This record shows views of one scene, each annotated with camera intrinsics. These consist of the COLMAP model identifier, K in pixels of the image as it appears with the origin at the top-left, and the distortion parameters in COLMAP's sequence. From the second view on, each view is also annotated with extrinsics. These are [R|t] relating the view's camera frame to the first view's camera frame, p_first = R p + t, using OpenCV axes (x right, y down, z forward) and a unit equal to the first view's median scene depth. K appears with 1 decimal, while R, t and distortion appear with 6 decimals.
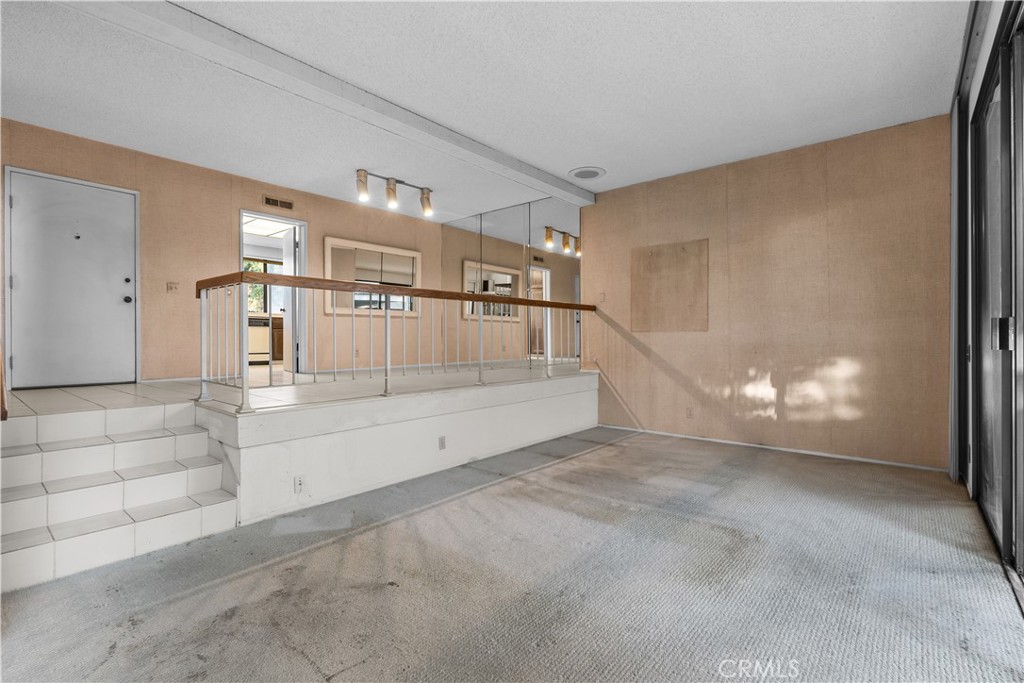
lens RADIAL K [[473.4, 0, 509.3], [0, 473.4, 341.1], [0, 0, 1]] dist [-0.004412, 0.000819]
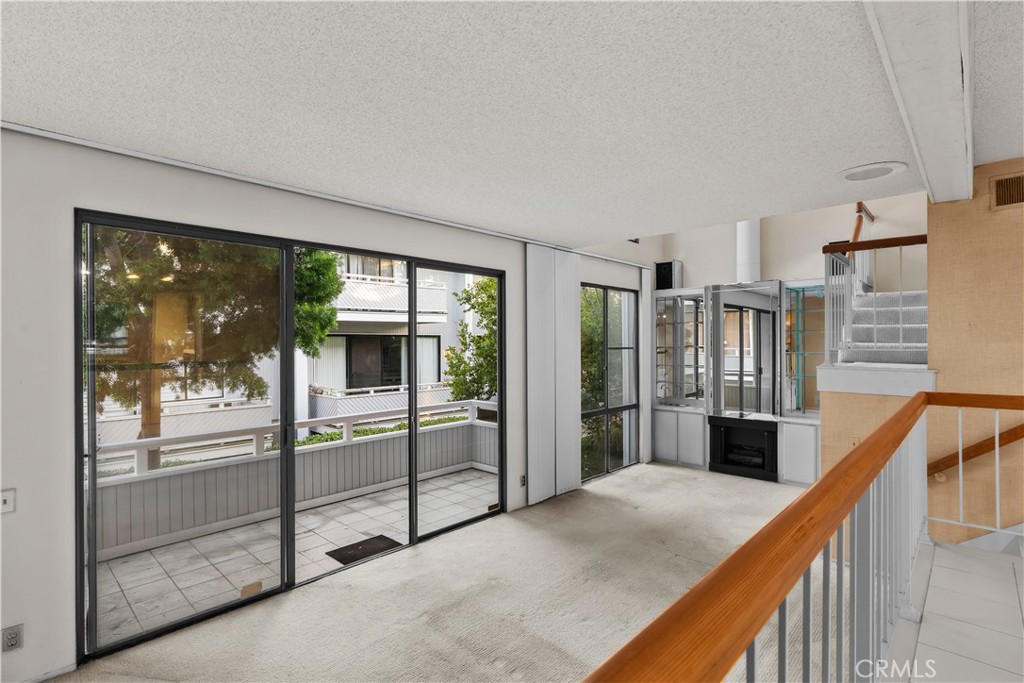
lens RADIAL K [[497.8, 0, 508.1], [0, 497.8, 346.4], [0, 0, 1]] dist [-0.012487, -0.000013]
pose [[-0.998393, 0.005420, 0.056414, 0.197923], [0.006124, 0.999905, 0.012316, -0.243358], [-0.056342, 0.012642, -0.998332, 1.920778]]
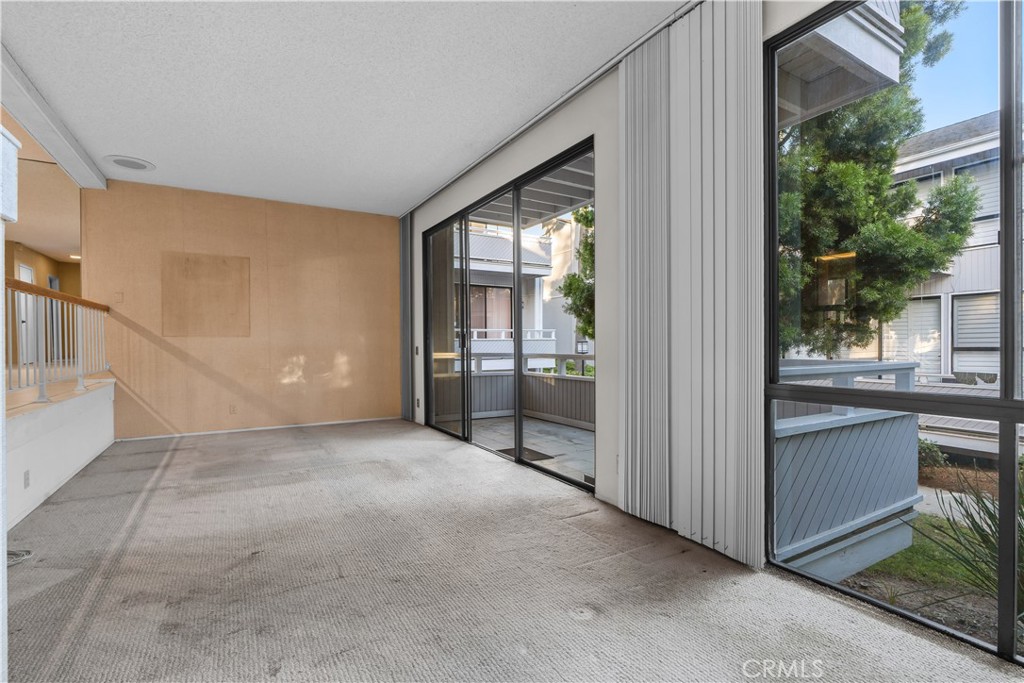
lens RADIAL K [[473.4, 0, 509.8], [0, 473.4, 341.8], [0, 0, 1]] dist [-0.004412, 0.000819]
pose [[0.328481, 0.004826, 0.944498, -0.804684], [0.004866, 0.999965, -0.006802, 0.003398], [-0.944498, 0.006831, 0.328446, 0.016735]]
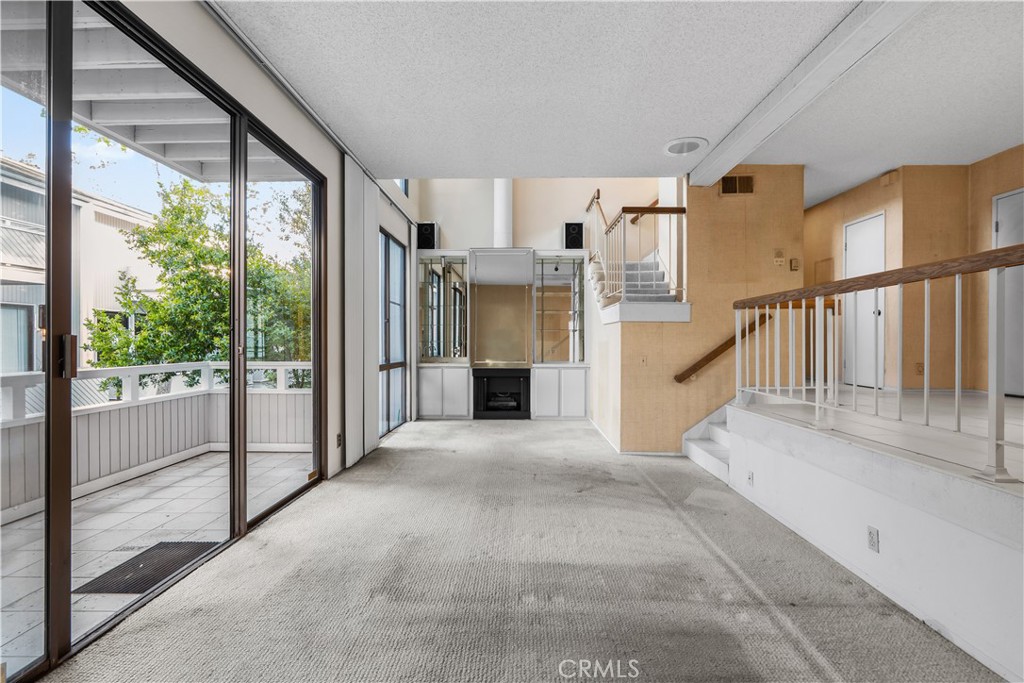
lens RADIAL K [[473.4, 0, 513.7], [0, 473.4, 344.1], [0, 0, 1]] dist [-0.004412, 0.000819]
pose [[-0.774121, 0.004063, -0.633024, 0.737483], [-0.001833, 0.999961, 0.008659, -0.033266], [0.633035, 0.007864, -0.774084, 1.546938]]
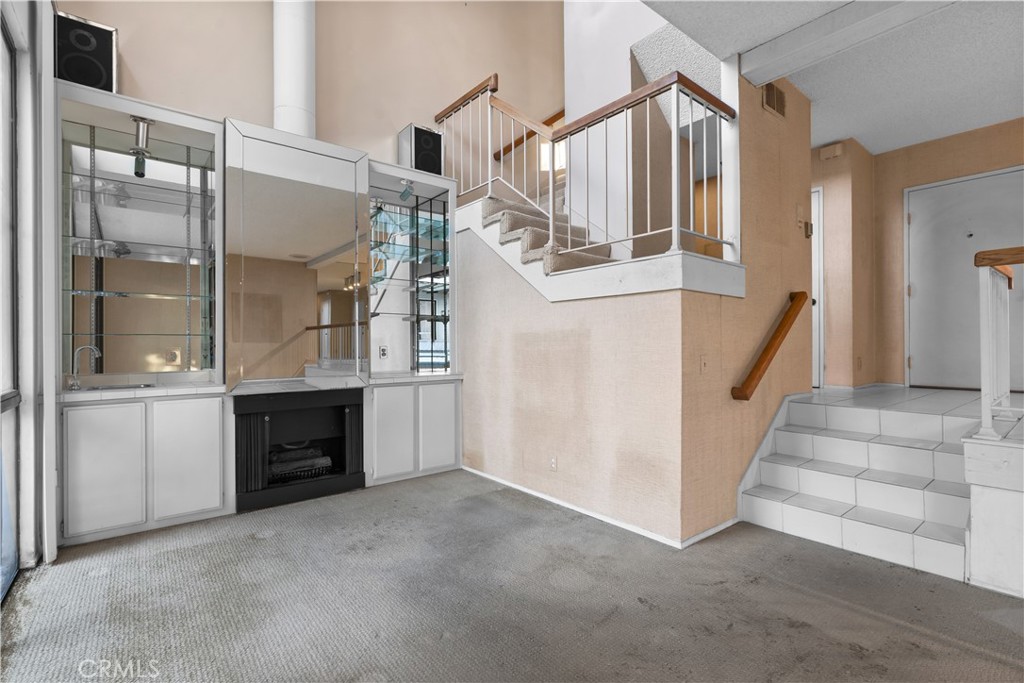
lens RADIAL K [[473.4, 0, 513.3], [0, 473.4, 342.5], [0, 0, 1]] dist [-0.004412, 0.000819]
pose [[-0.181616, -0.000472, -0.983369, 0.299127], [0.002987, 0.999995, -0.001031, -0.004505], [0.983365, -0.003125, -0.181614, 0.378359]]
